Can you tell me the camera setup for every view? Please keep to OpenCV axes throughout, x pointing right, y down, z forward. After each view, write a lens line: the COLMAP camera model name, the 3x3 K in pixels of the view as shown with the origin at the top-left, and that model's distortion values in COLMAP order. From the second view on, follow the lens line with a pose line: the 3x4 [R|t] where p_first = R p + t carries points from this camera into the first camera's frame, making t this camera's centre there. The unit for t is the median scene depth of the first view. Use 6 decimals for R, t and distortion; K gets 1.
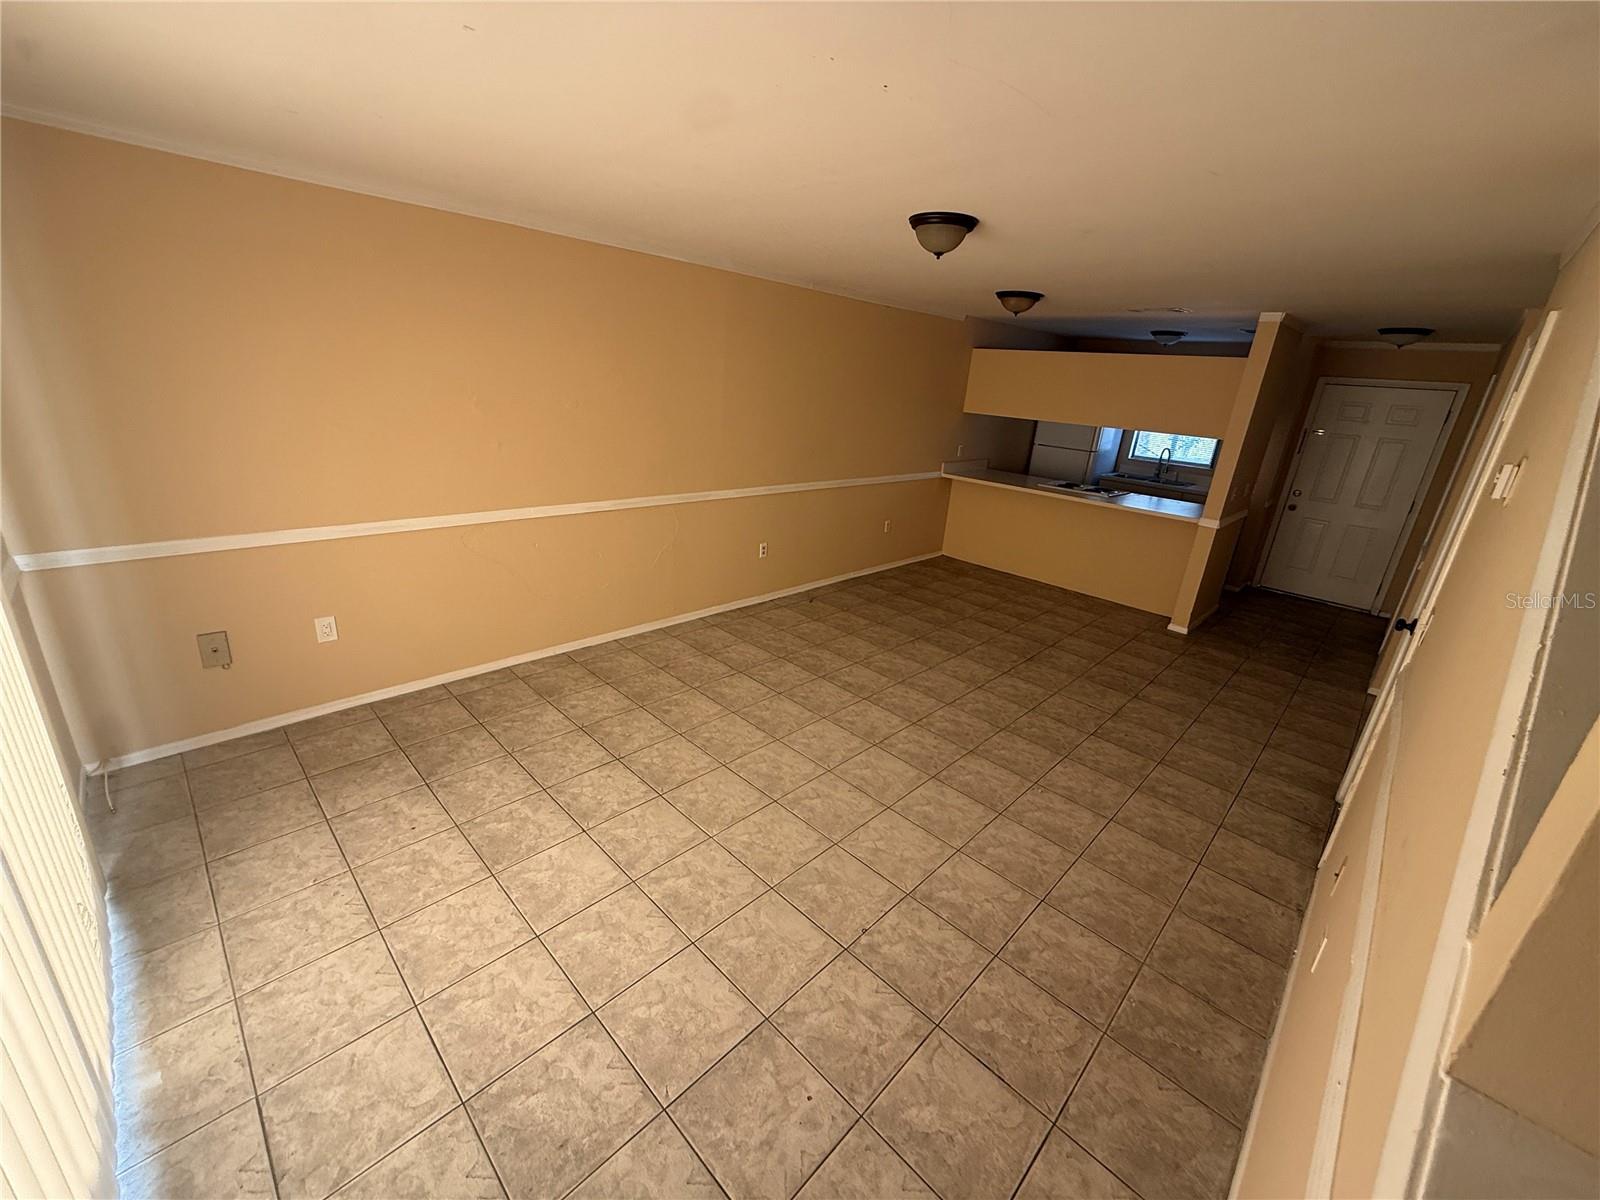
lens RADIAL K [[638.5, 0, 796.4], [0, 638.5, 598.6], [0, 0, 1]] dist [0.000853, -0.000065]
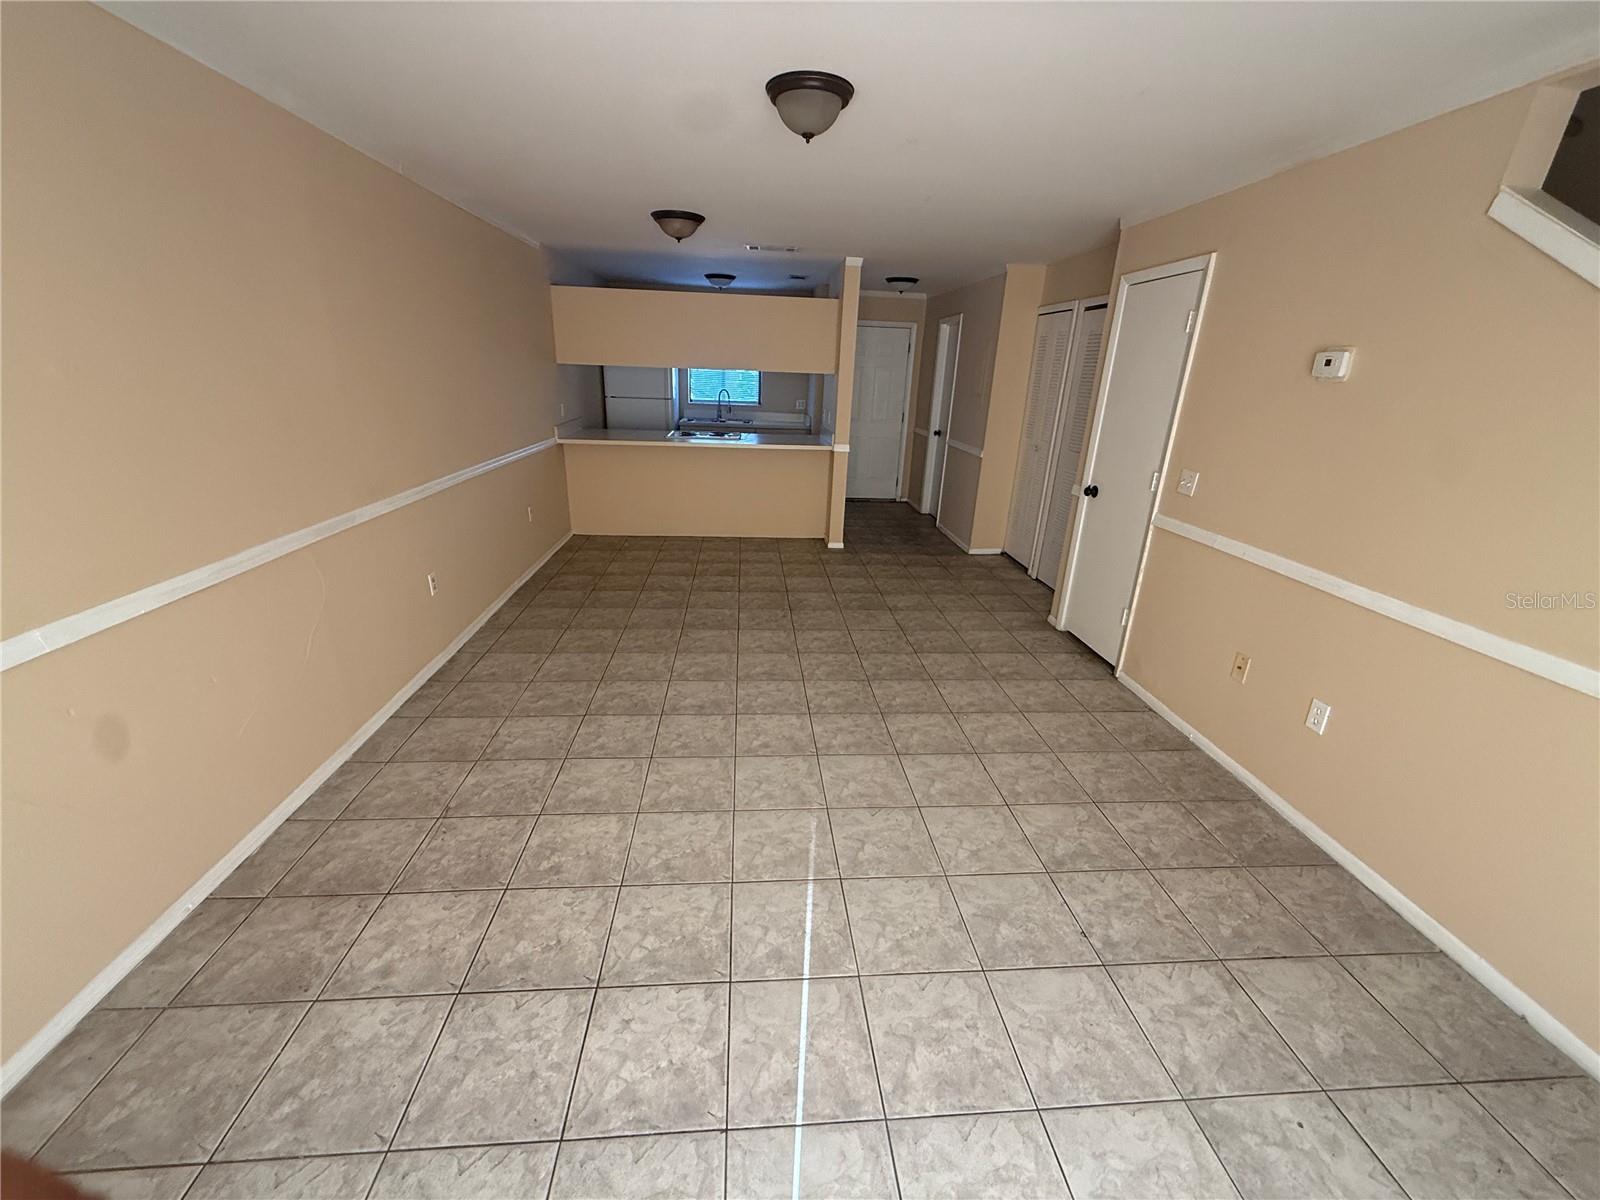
lens RADIAL K [[638.5, 0, 796.4], [0, 638.5, 598.6], [0, 0, 1]] dist [0.000853, -0.000065]
pose [[0.657357, -0.302565, 0.690171, -0.376282], [0.261332, 0.950551, 0.167806, -0.103863], [-0.706815, 0.070056, 0.703921, 0.380185]]
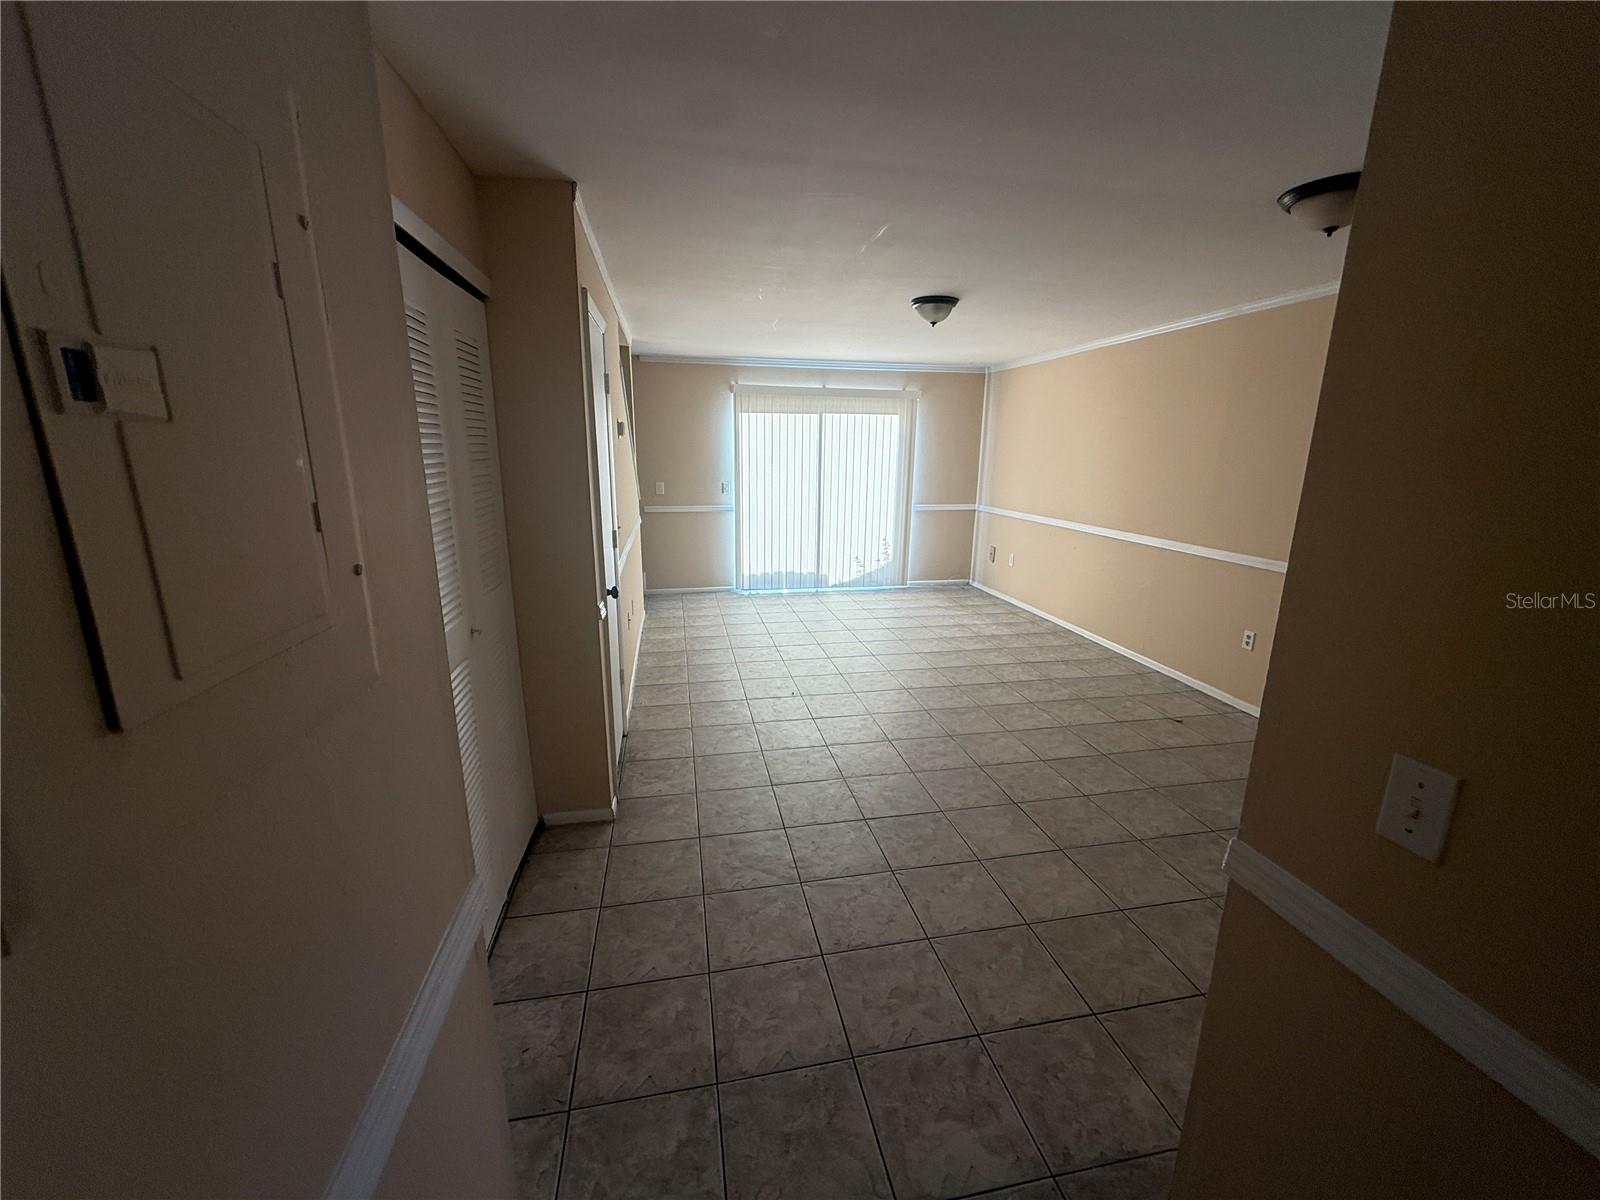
lens RADIAL K [[638.5, 0, 796.4], [0, 638.5, 598.6], [0, 0, 1]] dist [0.000853, -0.000065]
pose [[-0.567930, 0.112769, -0.815315, 1.237552], [-0.319867, 0.882469, 0.344869, -0.296975], [0.758381, 0.456653, -0.465109, 1.301588]]
